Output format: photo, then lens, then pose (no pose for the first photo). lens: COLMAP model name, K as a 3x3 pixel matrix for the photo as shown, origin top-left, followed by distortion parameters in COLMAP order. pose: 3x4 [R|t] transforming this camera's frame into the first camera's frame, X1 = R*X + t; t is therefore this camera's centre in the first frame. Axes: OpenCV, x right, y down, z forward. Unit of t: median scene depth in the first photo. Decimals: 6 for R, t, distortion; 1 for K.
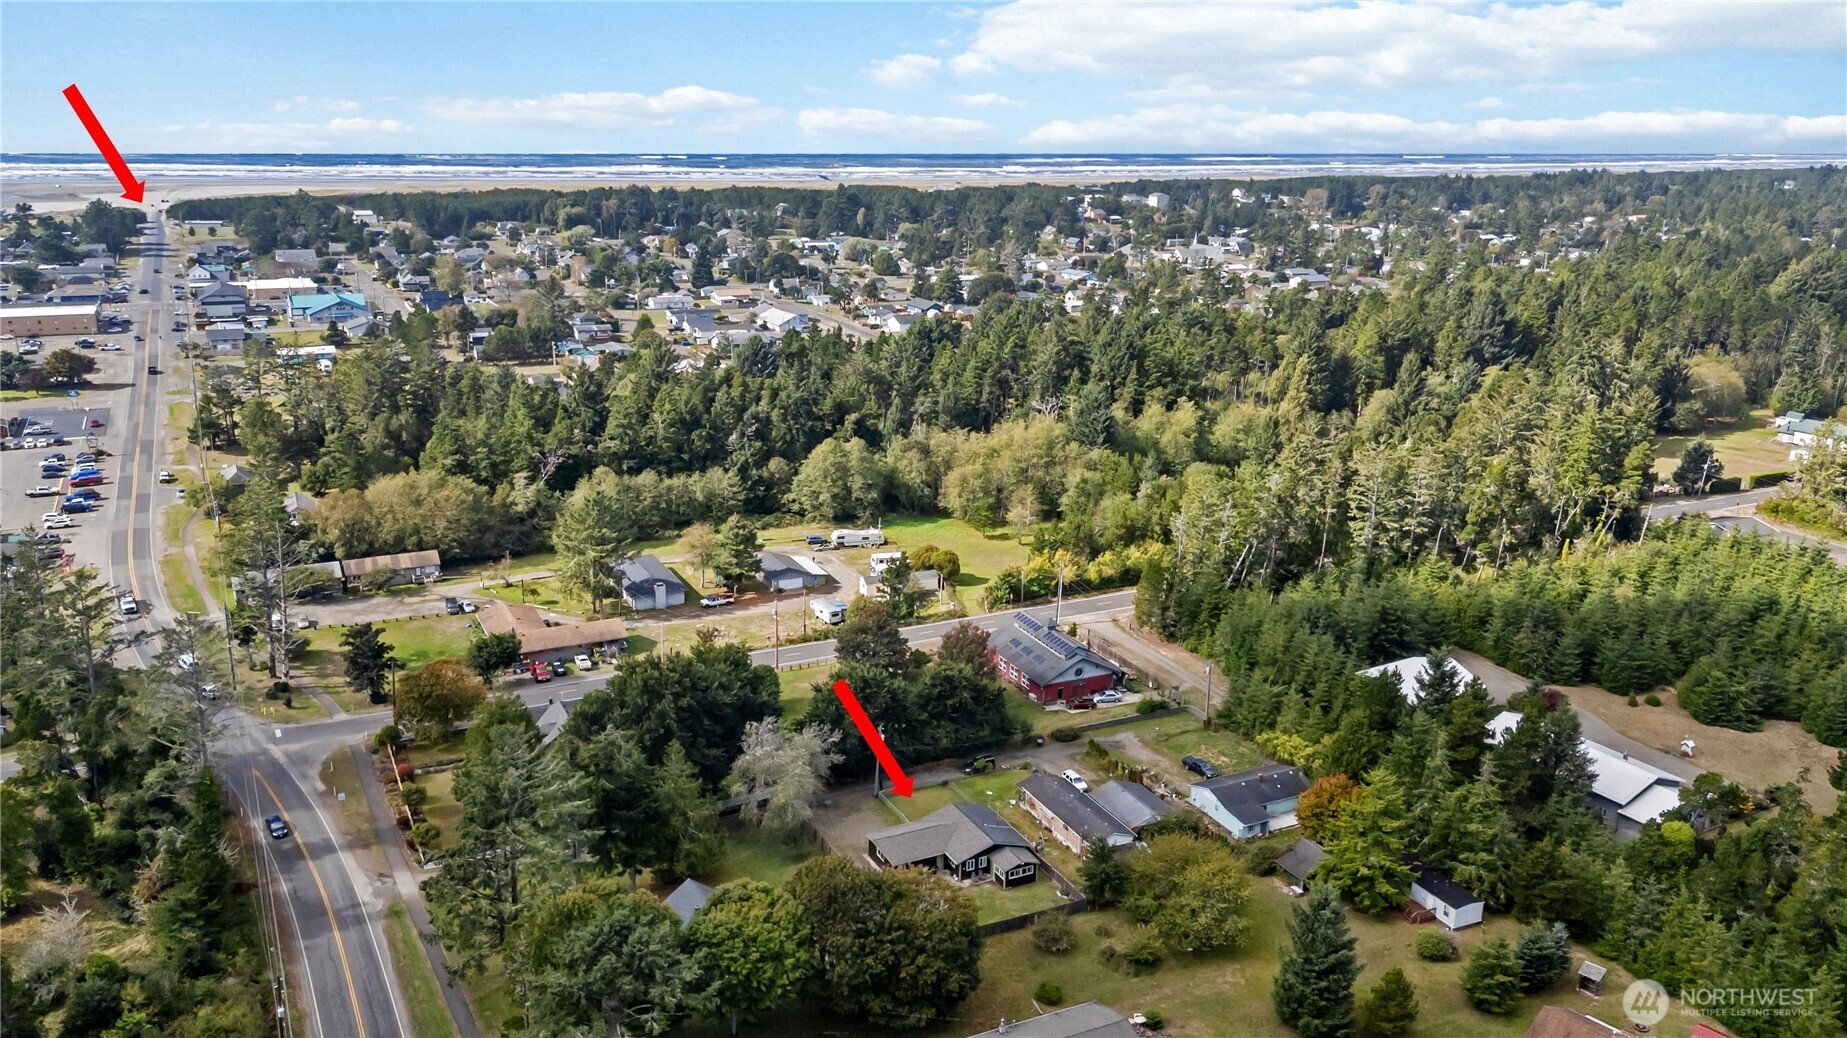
lens RADIAL K [[1410.6, 0, 923.5], [0, 1410.6, 519.0], [0, 0, 1]] dist [0.098214, -0.134468]
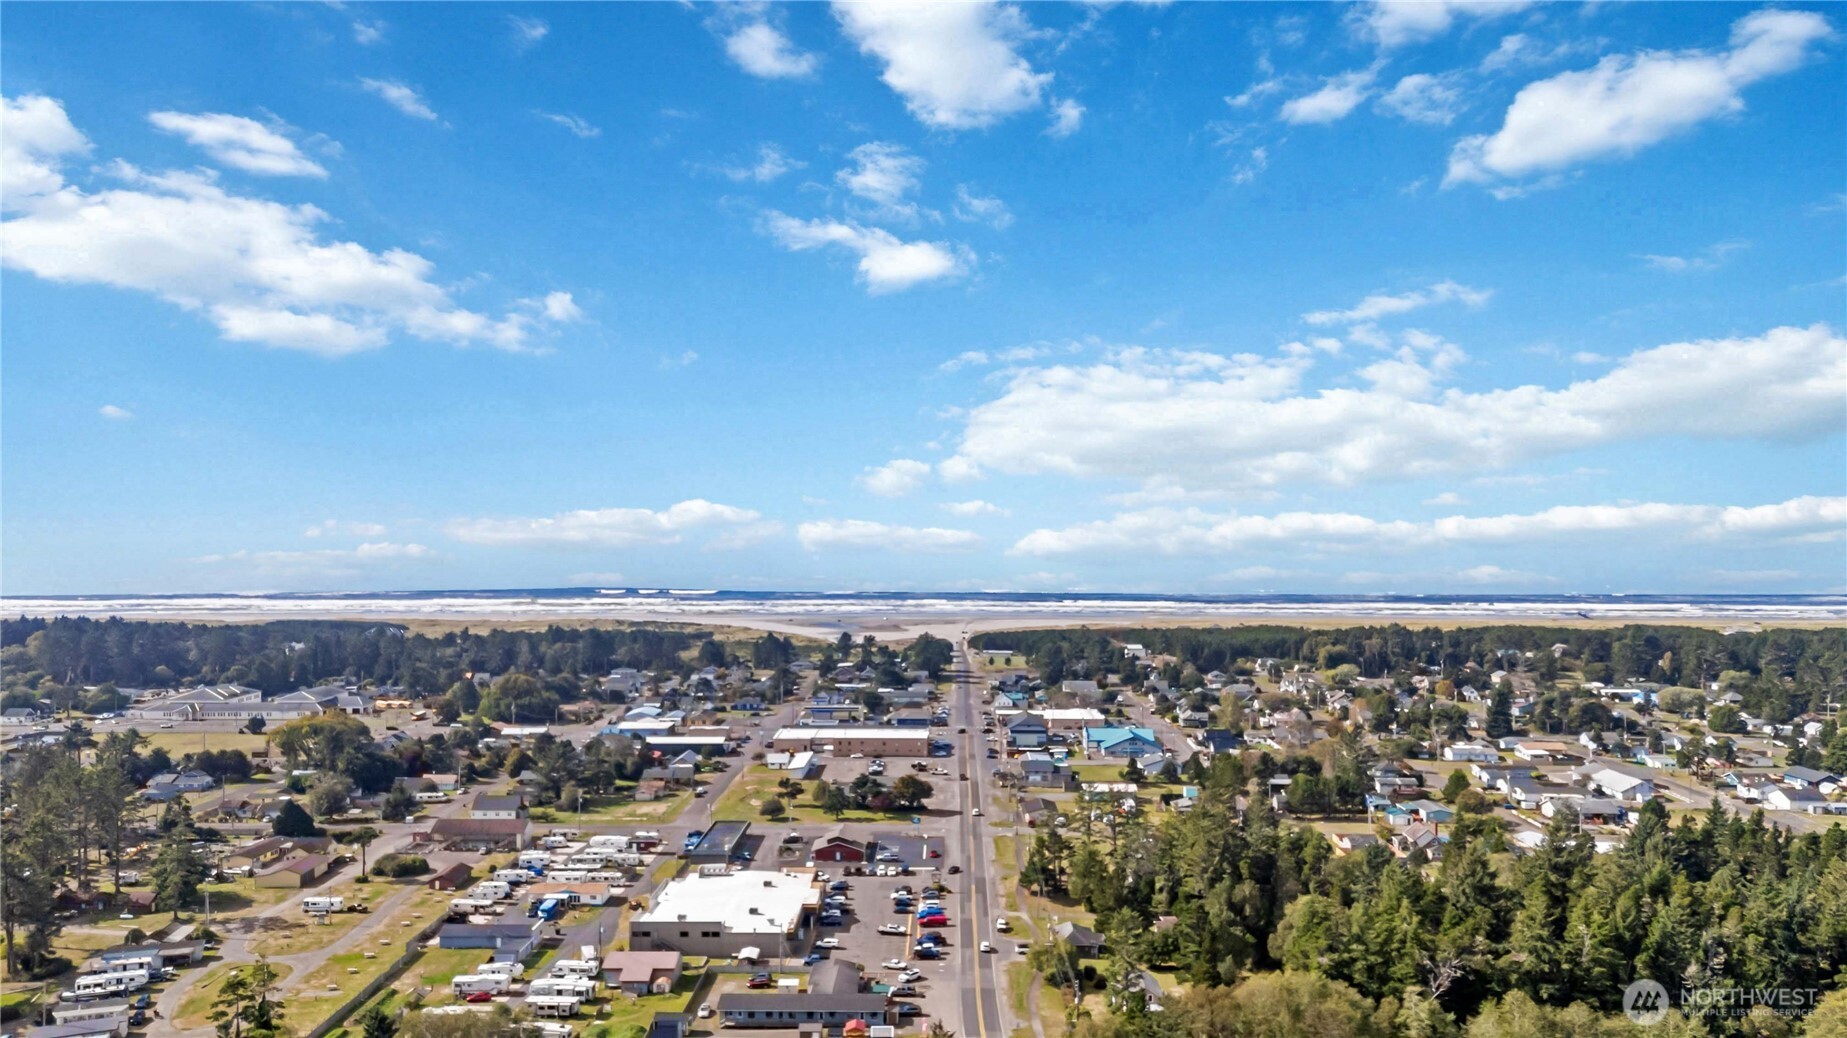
lens RADIAL K [[1343.5, 0, 923.5], [0, 1343.5, 519.0], [0, 0, 1]] dist [0.091603, -0.091823]
pose [[0.882119, -0.023482, -0.470442, -0.133582], [-0.117813, 0.956012, -0.268629, -0.038626], [0.456056, 0.292387, 0.840549, 0.118616]]
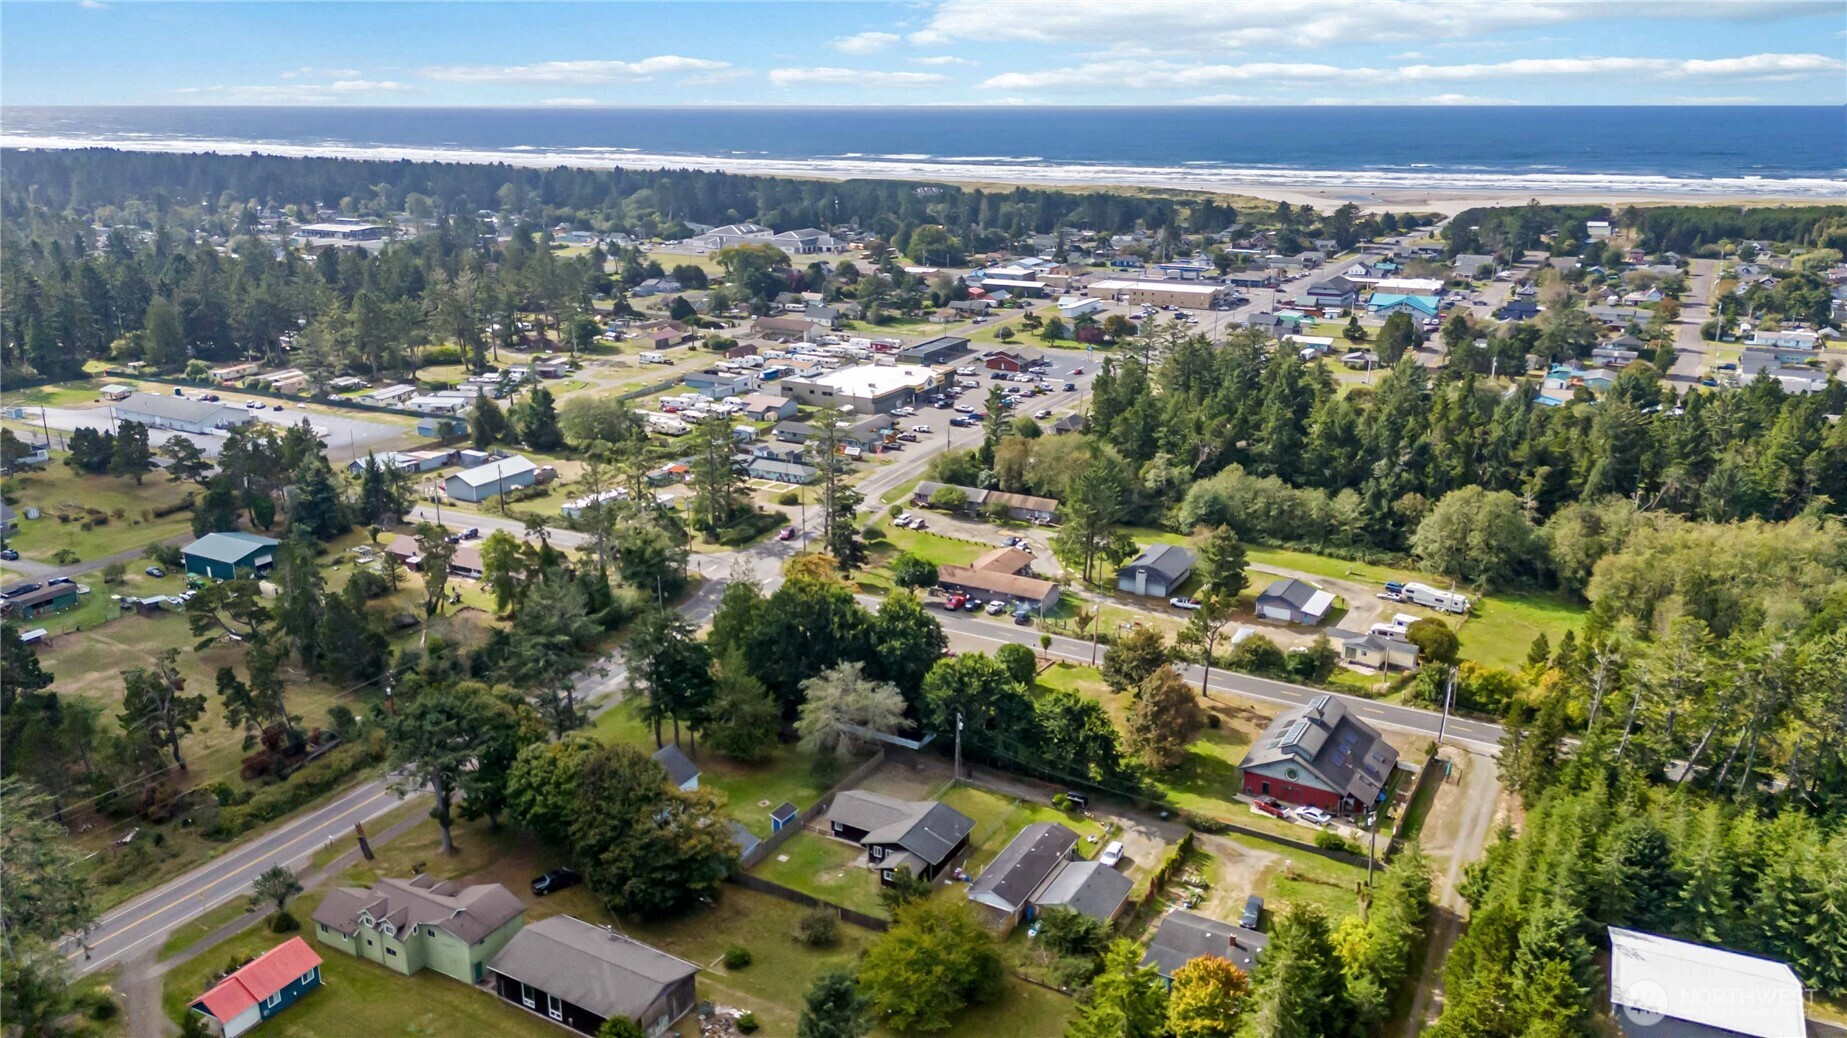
lens RADIAL K [[1343.5, 0, 923.5], [0, 1343.5, 519.0], [0, 0, 1]] dist [0.091603, -0.091823]
pose [[0.555610, 0.224190, -0.800647, 0.387241], [-0.222469, 0.967936, 0.116650, -0.054079], [0.801127, 0.113307, 0.587671, 0.213726]]
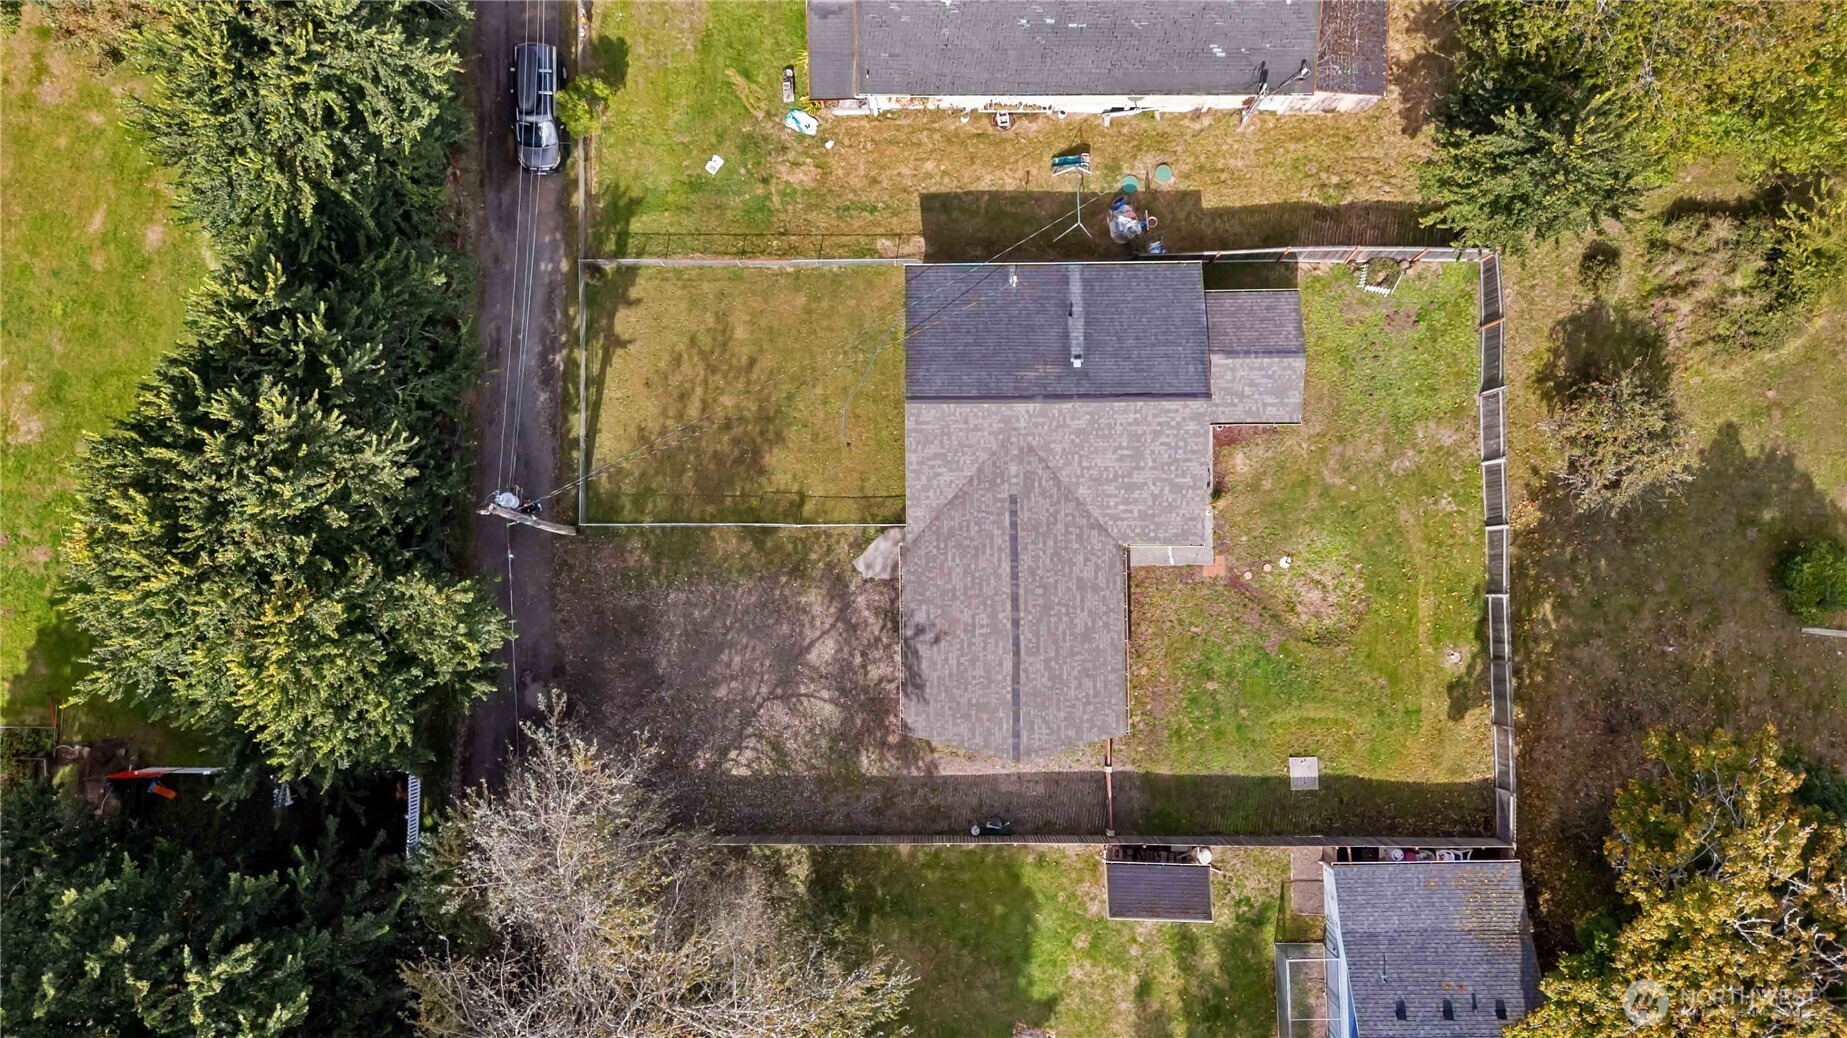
lens RADIAL K [[1343.5, 0, 923.5], [0, 1343.5, 519.0], [0, 0, 1]] dist [0.091603, -0.091823]
pose [[0.450962, -0.892470, 0.011436, 0.000289], [0.269401, 0.148320, 0.951538, -0.026700], [-0.850915, -0.426027, 0.307319, 0.475452]]
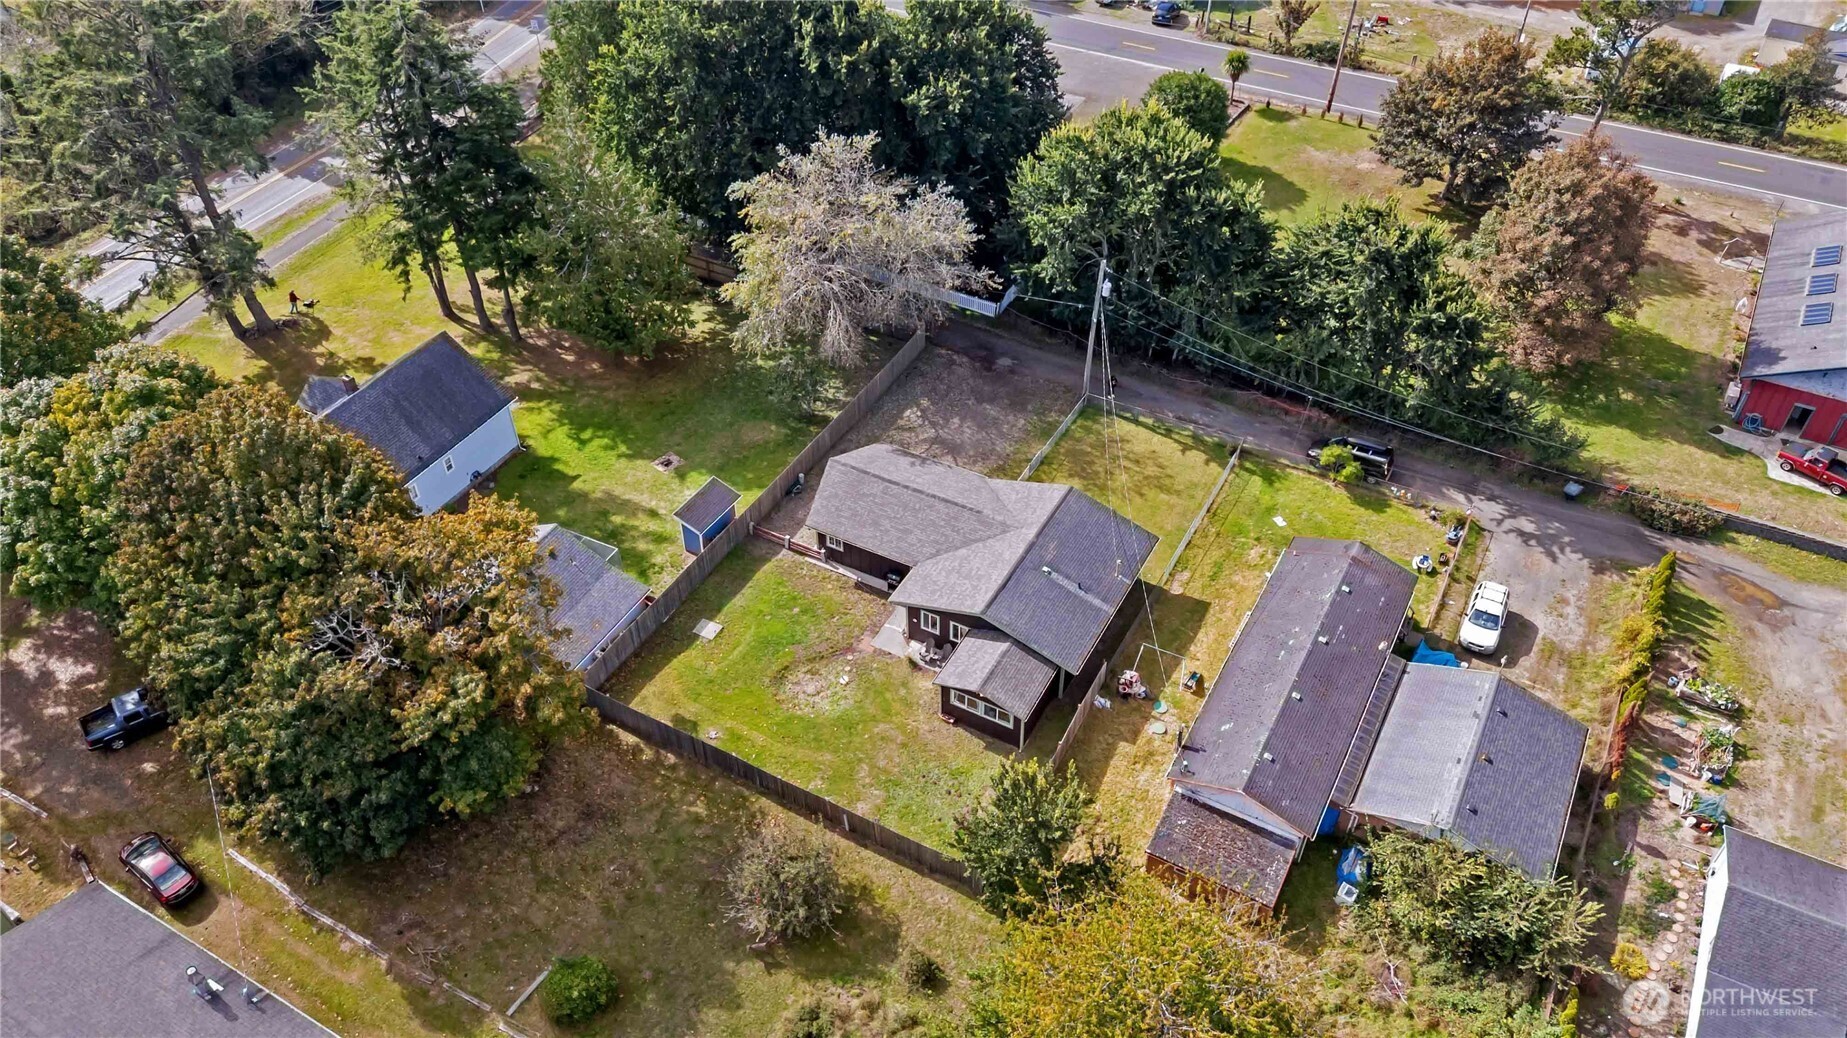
lens RADIAL K [[1346.3, 0, 923.5], [0, 1346.3, 519.0], [0, 0, 1]] dist [0.089655, -0.091335]
pose [[0.564733, 0.533761, -0.629425, 0.135079], [-0.214948, 0.831495, 0.512263, 0.005143], [0.796790, -0.153998, 0.584304, 0.382326]]
